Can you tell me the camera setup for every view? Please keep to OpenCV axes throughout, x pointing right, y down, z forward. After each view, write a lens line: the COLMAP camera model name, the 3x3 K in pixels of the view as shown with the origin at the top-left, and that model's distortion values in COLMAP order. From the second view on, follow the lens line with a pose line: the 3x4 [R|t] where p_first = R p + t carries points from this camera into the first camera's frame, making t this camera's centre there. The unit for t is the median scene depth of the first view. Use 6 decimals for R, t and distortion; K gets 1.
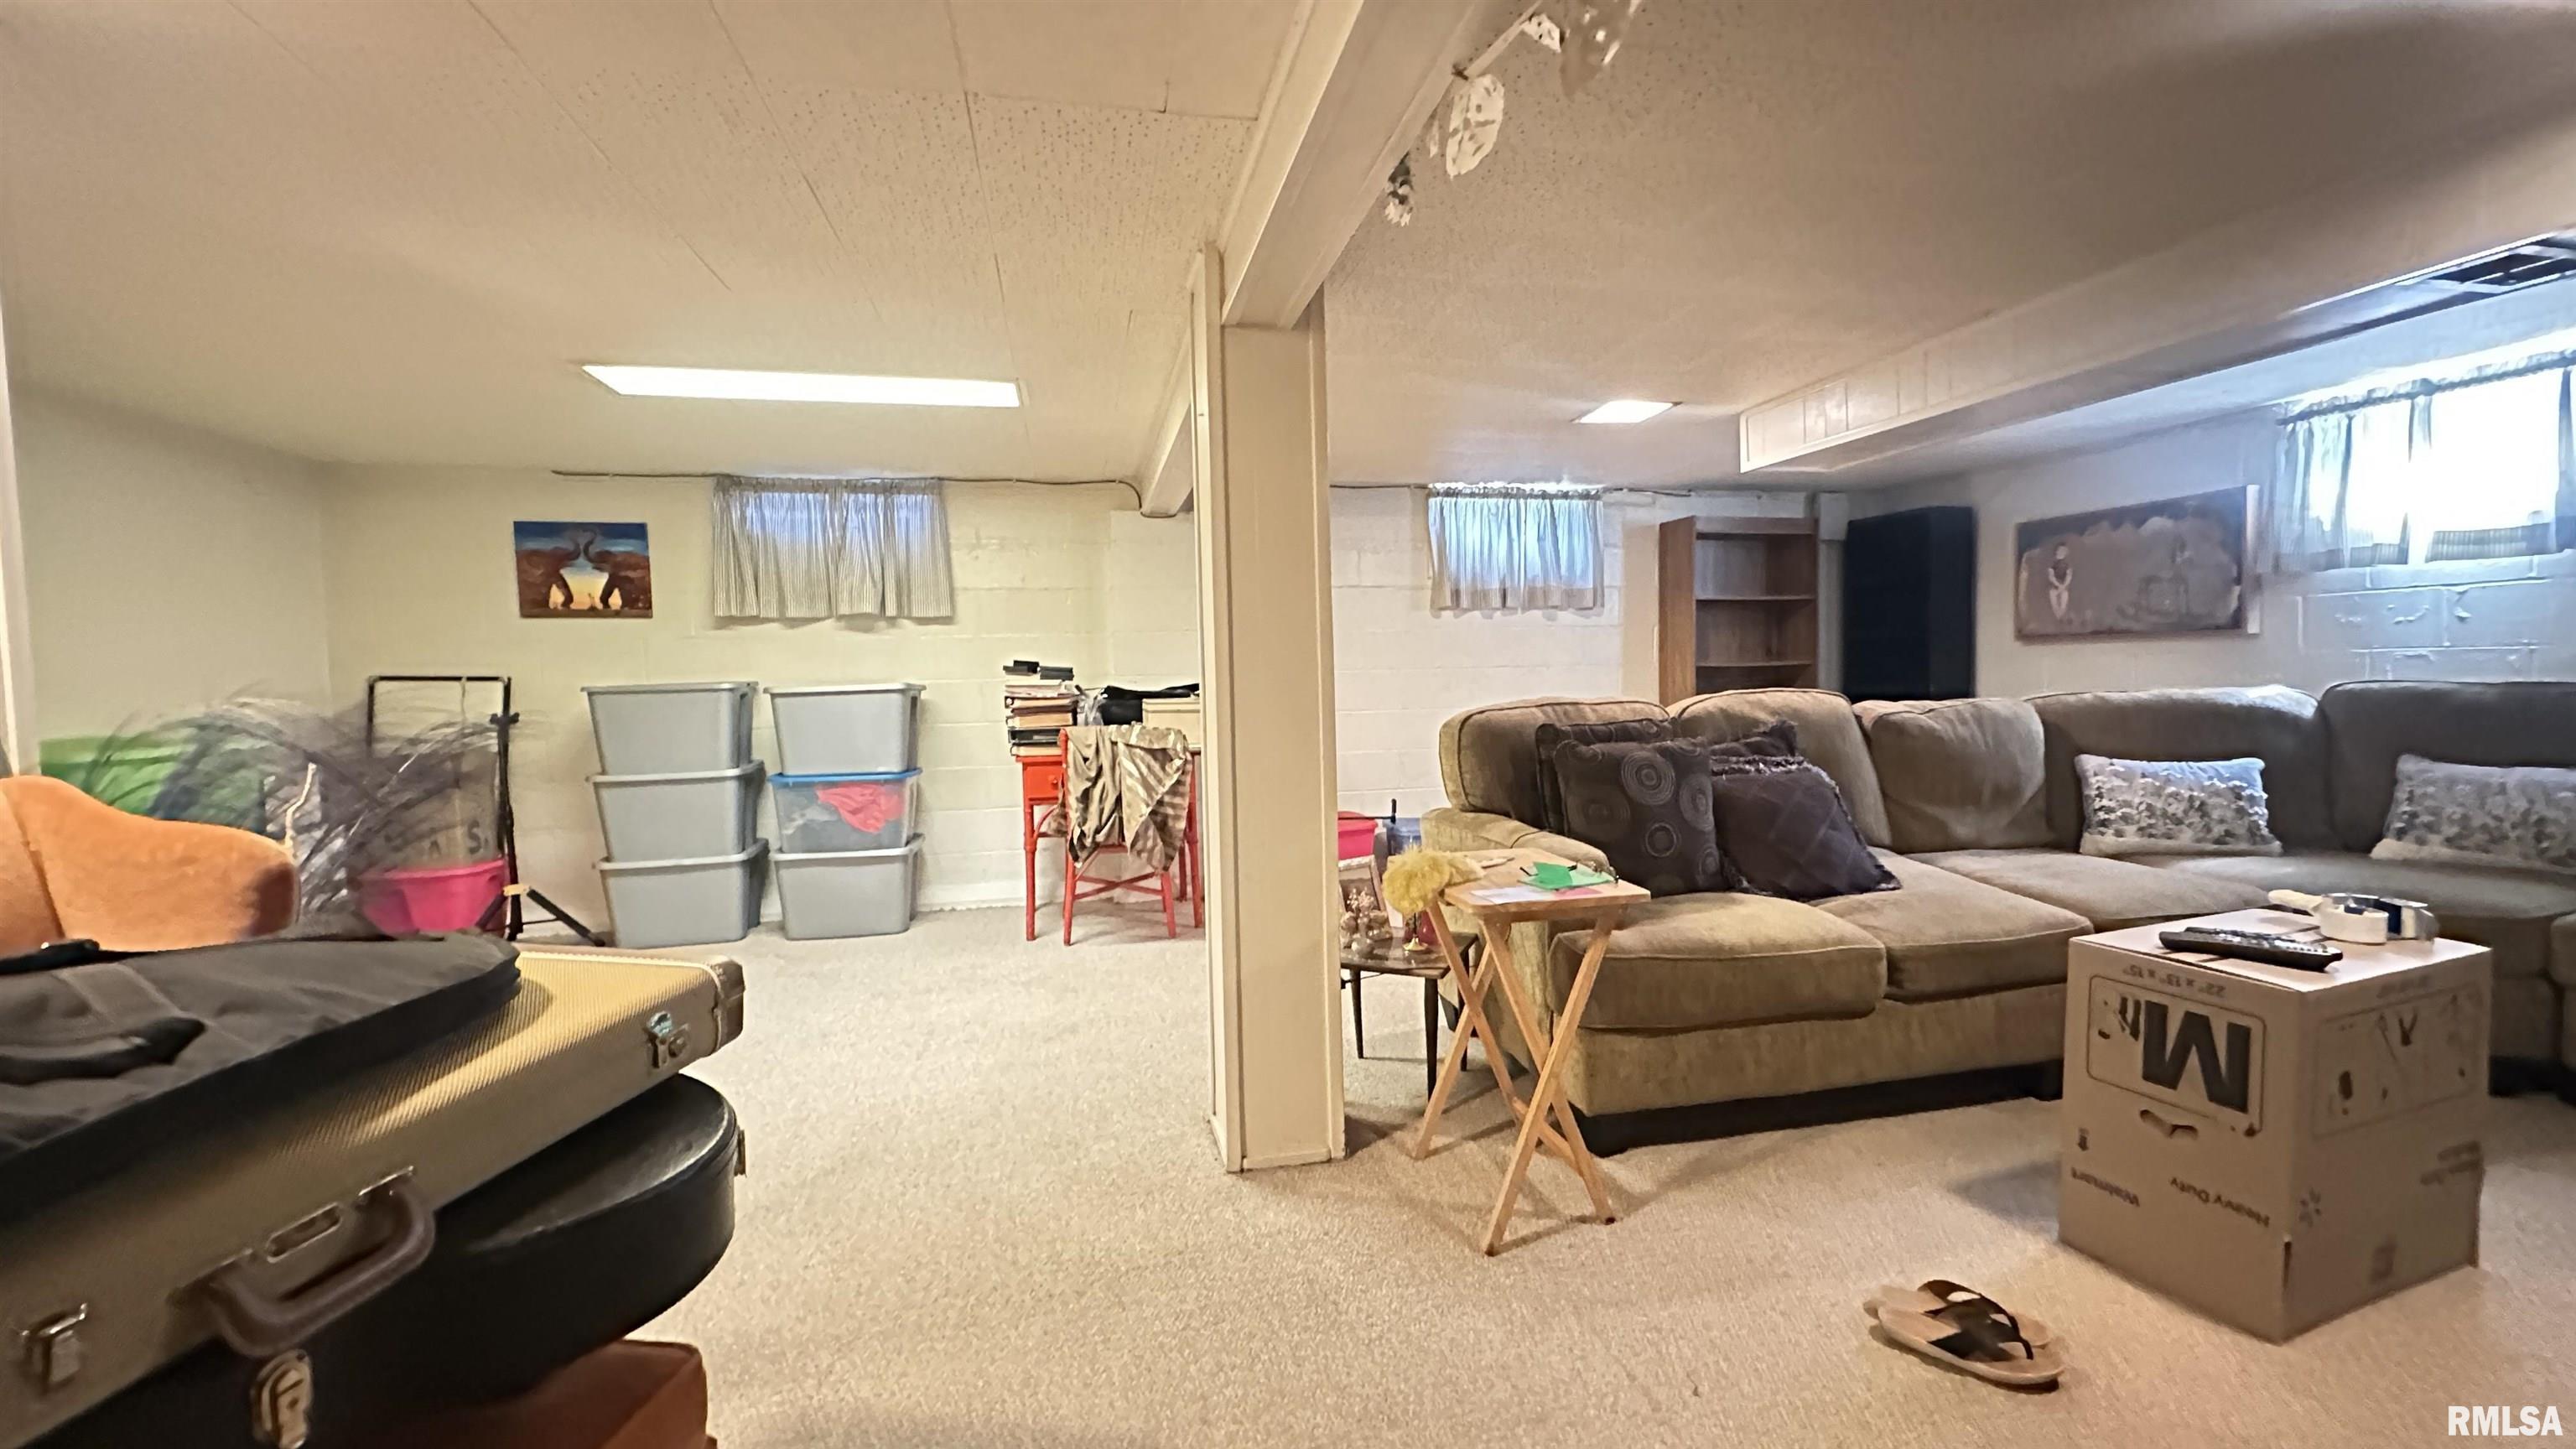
lens RADIAL K [[1025.5, 0, 1294.4], [0, 1025.5, 726.8], [0, 0, 1]] dist [-0.002366, 0.001050]
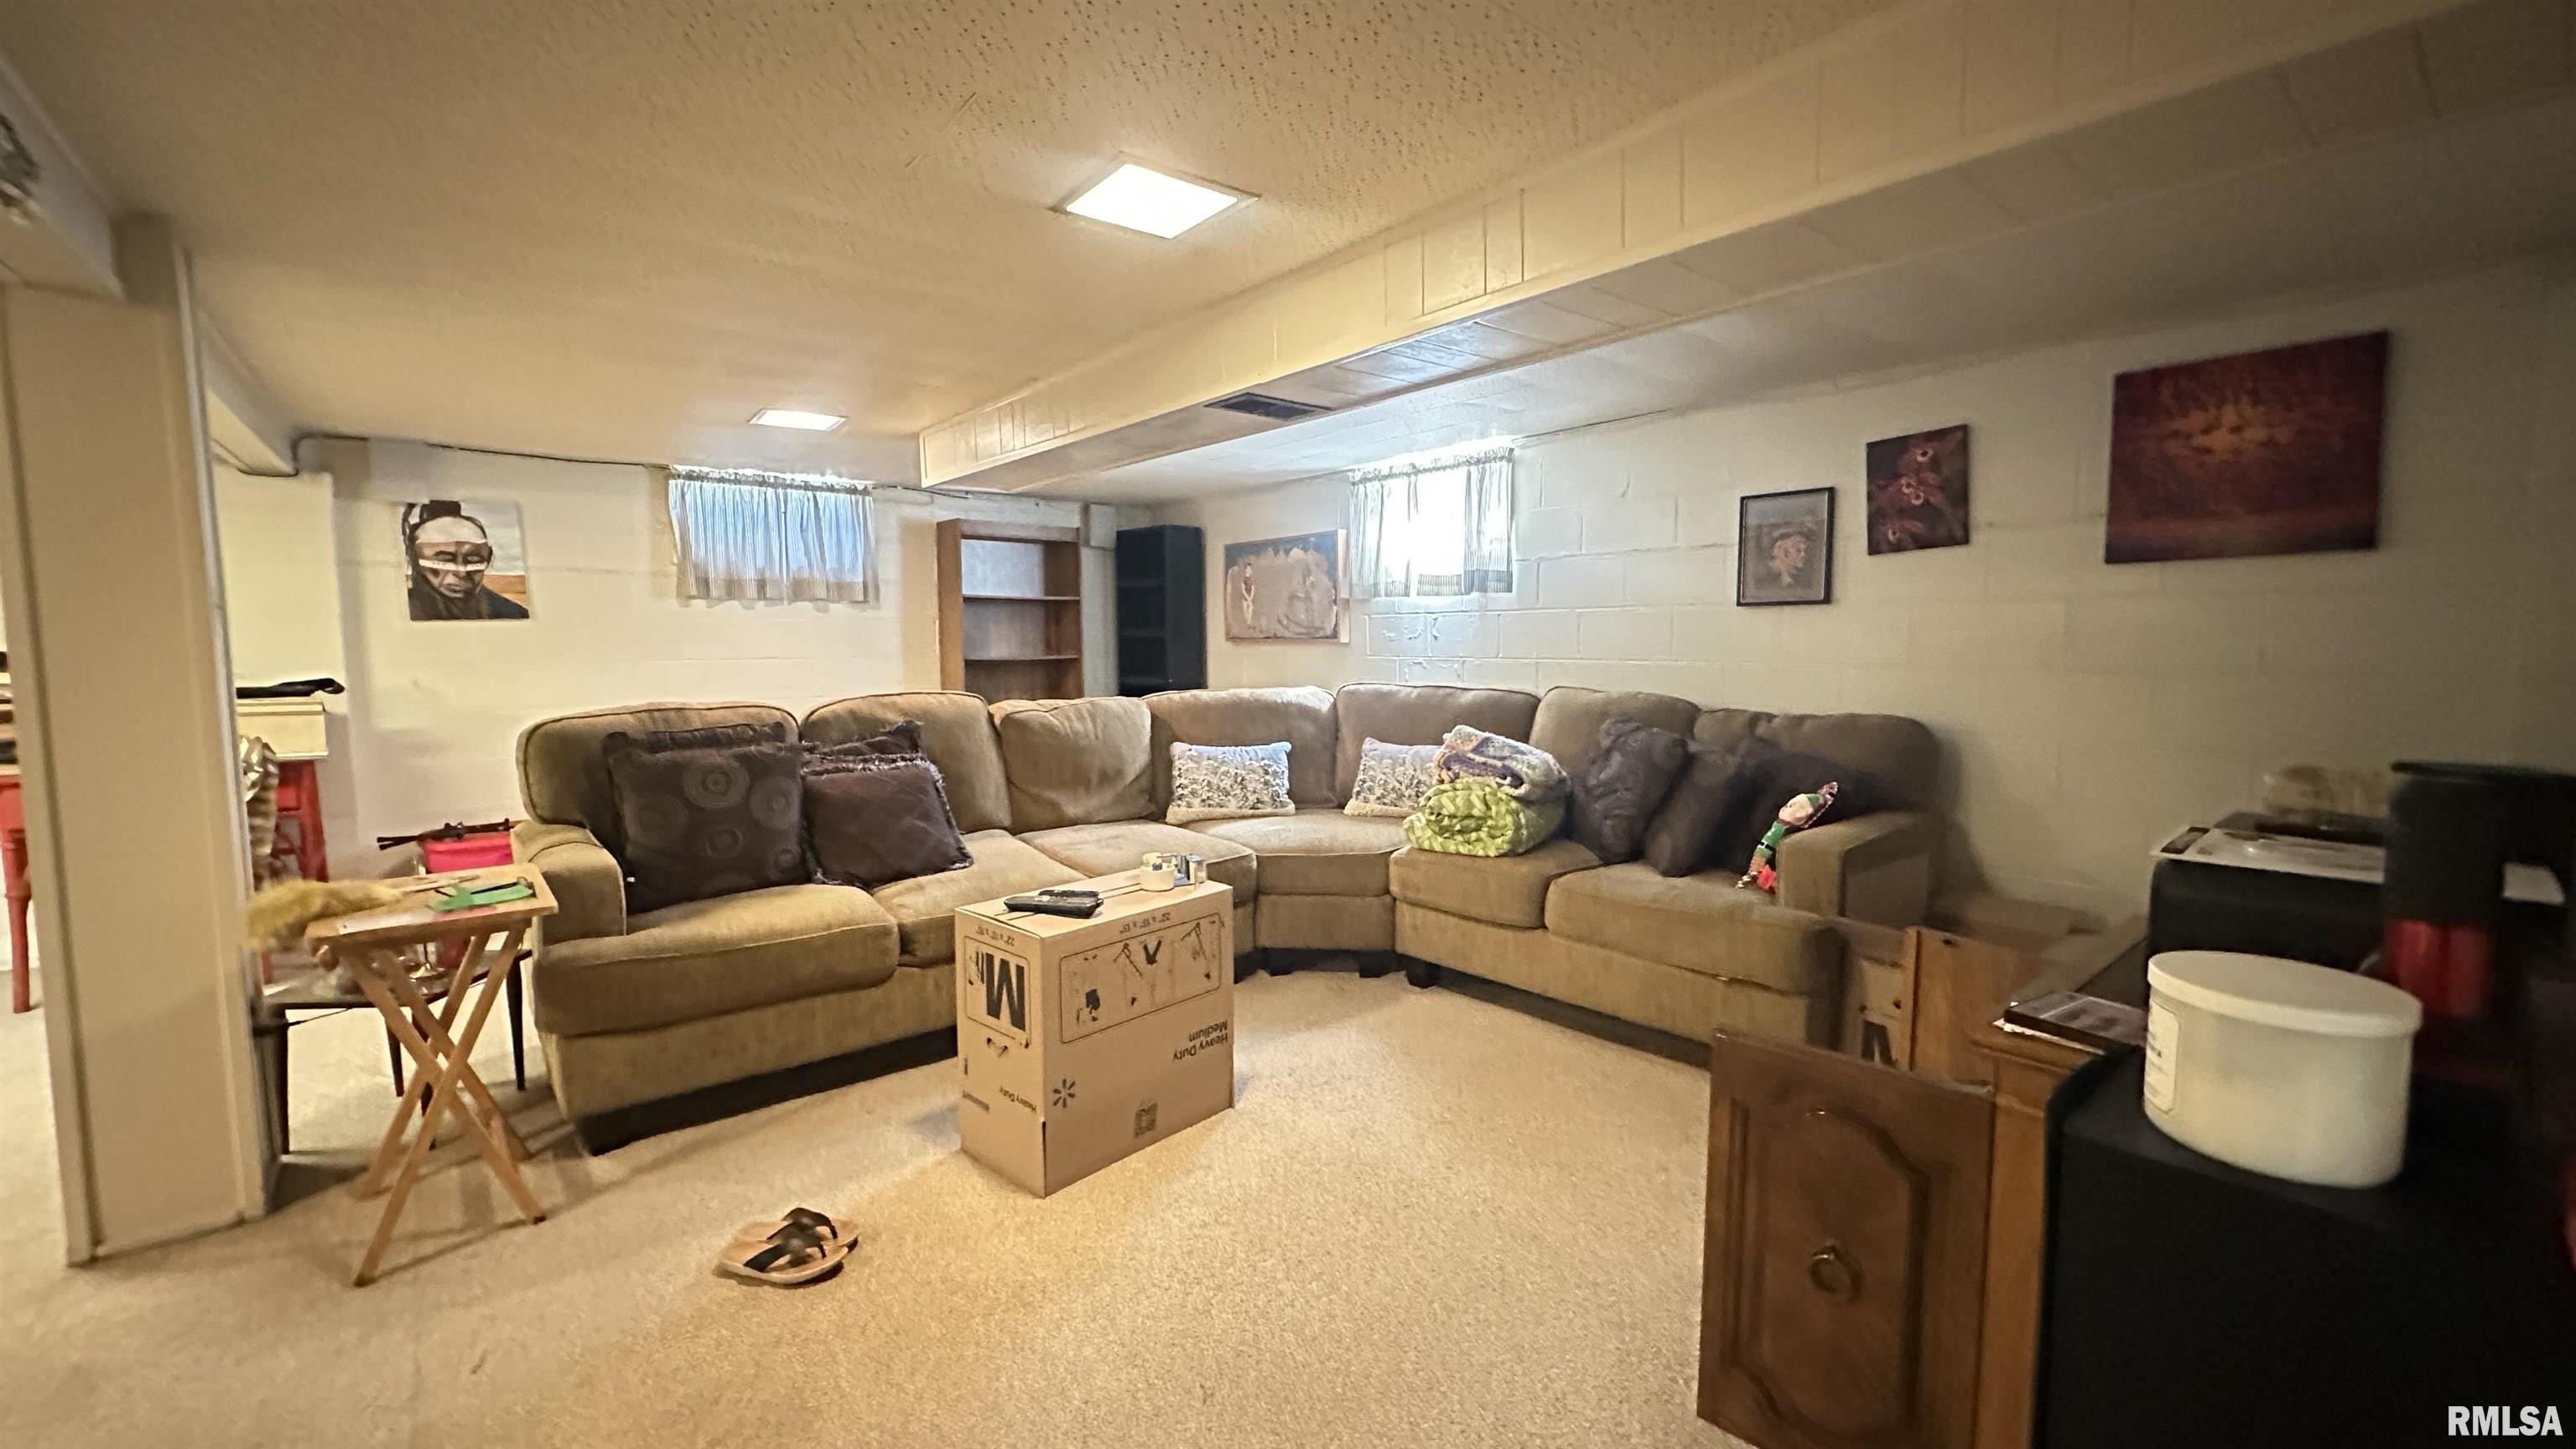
lens RADIAL K [[1025.5, 0, 1285.1], [0, 1025.5, 722.1], [0, 0, 1]] dist [-0.002366, 0.001050]
pose [[0.888409, -0.020814, 0.458581, 0.324420], [0.011134, 0.999655, 0.023804, -0.026000], [-0.458919, -0.016042, 0.888333, -0.169335]]
